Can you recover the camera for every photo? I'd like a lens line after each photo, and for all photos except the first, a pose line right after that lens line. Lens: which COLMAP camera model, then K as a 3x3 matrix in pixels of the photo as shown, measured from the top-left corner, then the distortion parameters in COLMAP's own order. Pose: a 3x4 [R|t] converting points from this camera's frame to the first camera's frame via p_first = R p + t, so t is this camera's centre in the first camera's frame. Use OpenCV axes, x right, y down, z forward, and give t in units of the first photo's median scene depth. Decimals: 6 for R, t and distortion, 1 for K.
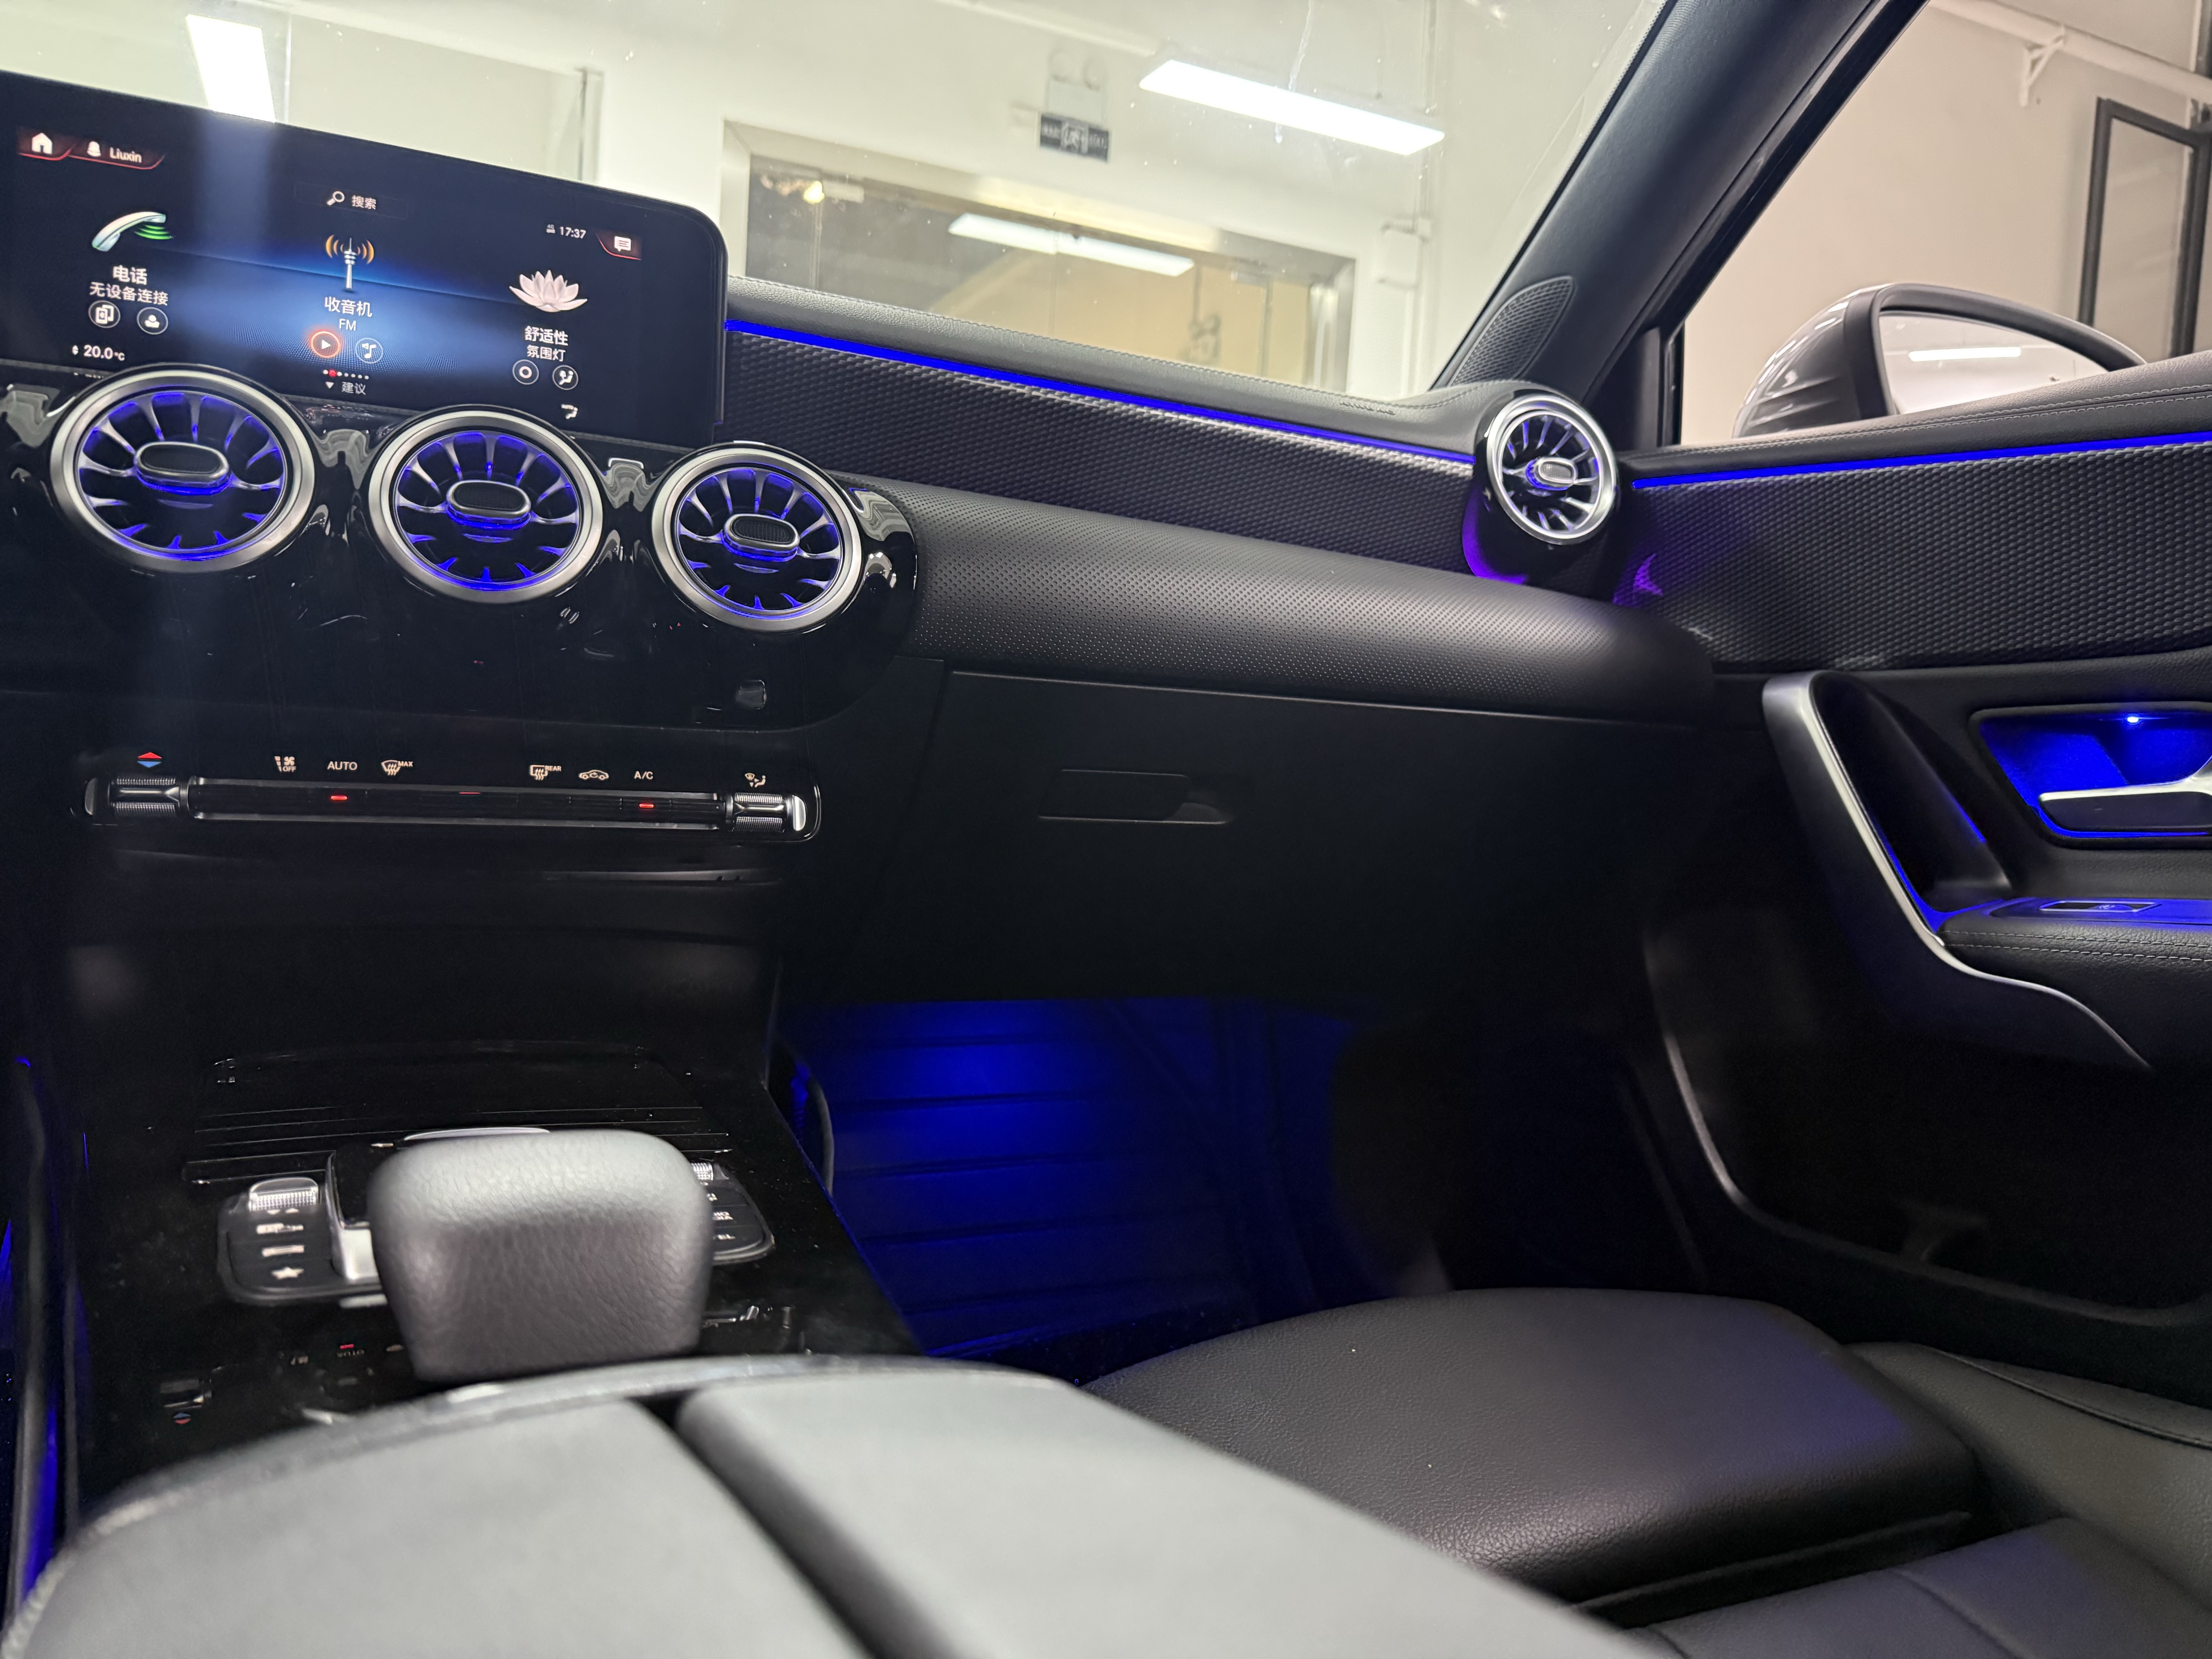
lens RADIAL K [[1542.9, 0, 1098.2], [0, 1542.9, 843.7], [0, 0, 1]] dist [0.035804, -0.052657]
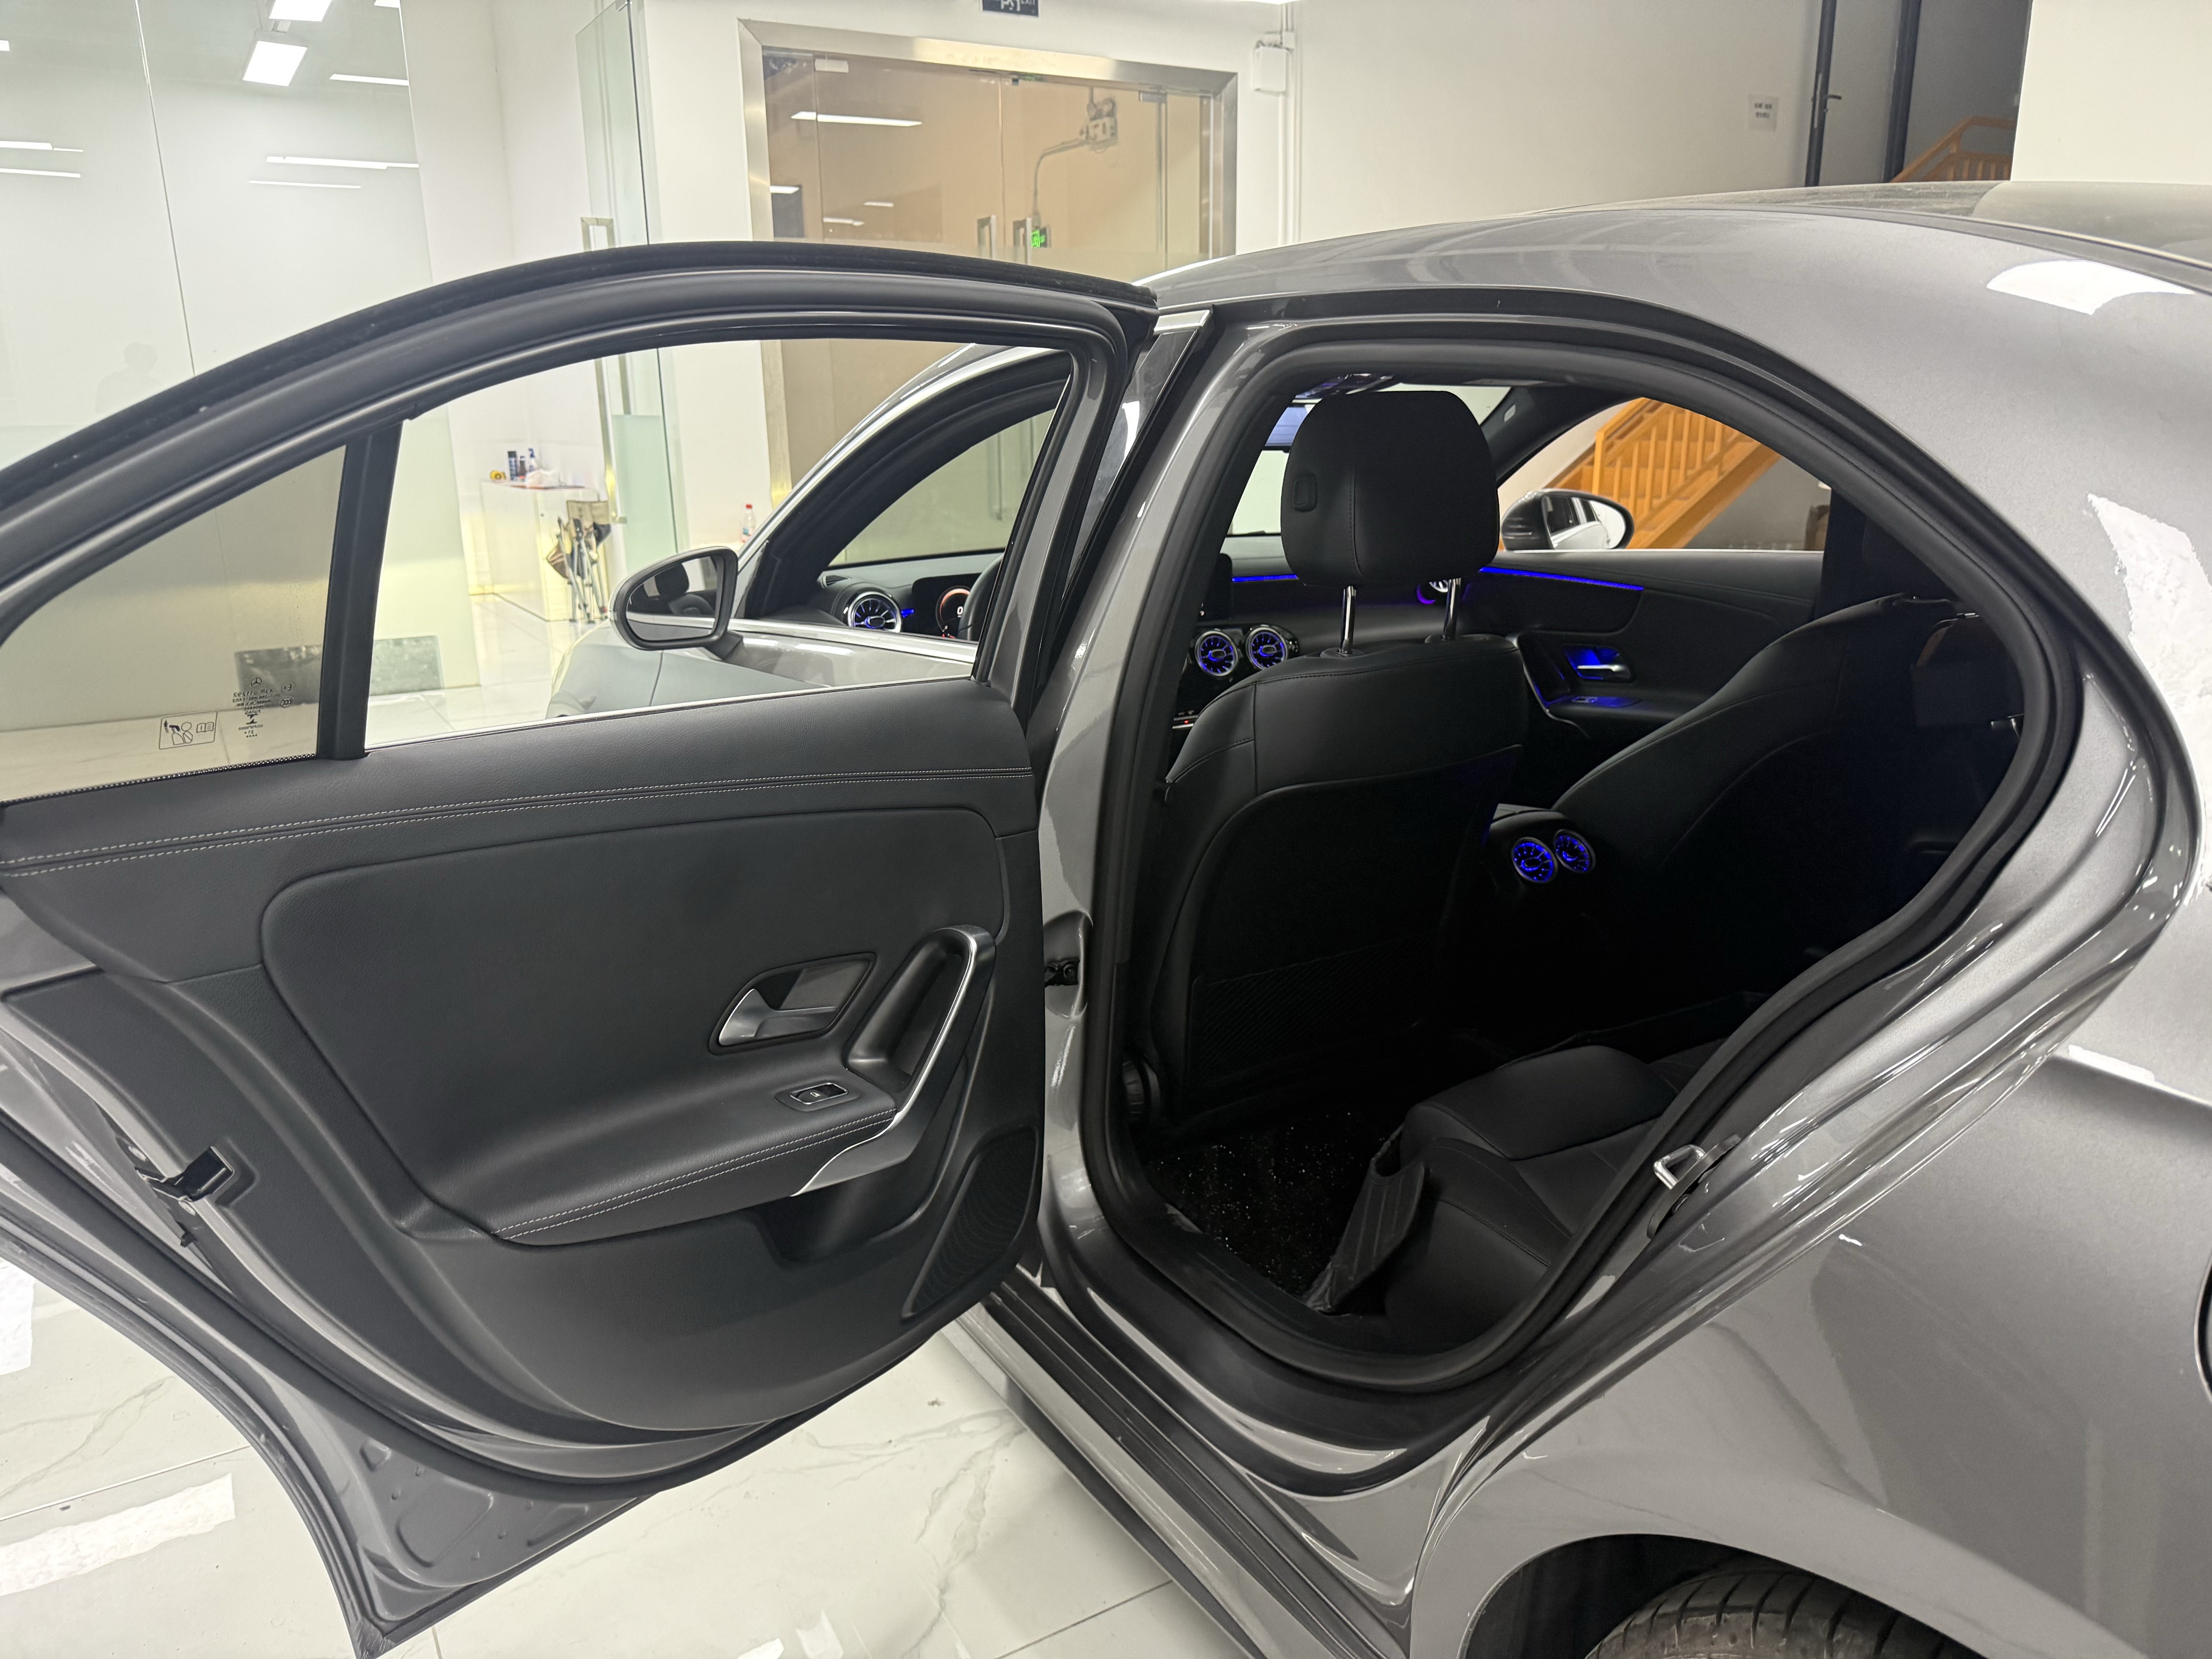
lens RADIAL K [[1542.9, 0, 1116.5], [0, 1542.9, 816.2], [0, 0, 1]] dist [0.035804, -0.052657]
pose [[0.990333, -0.105852, 0.089643, -1.003230], [0.085945, 0.975519, 0.202425, -0.613052], [-0.108876, -0.192764, 0.975186, -2.999614]]
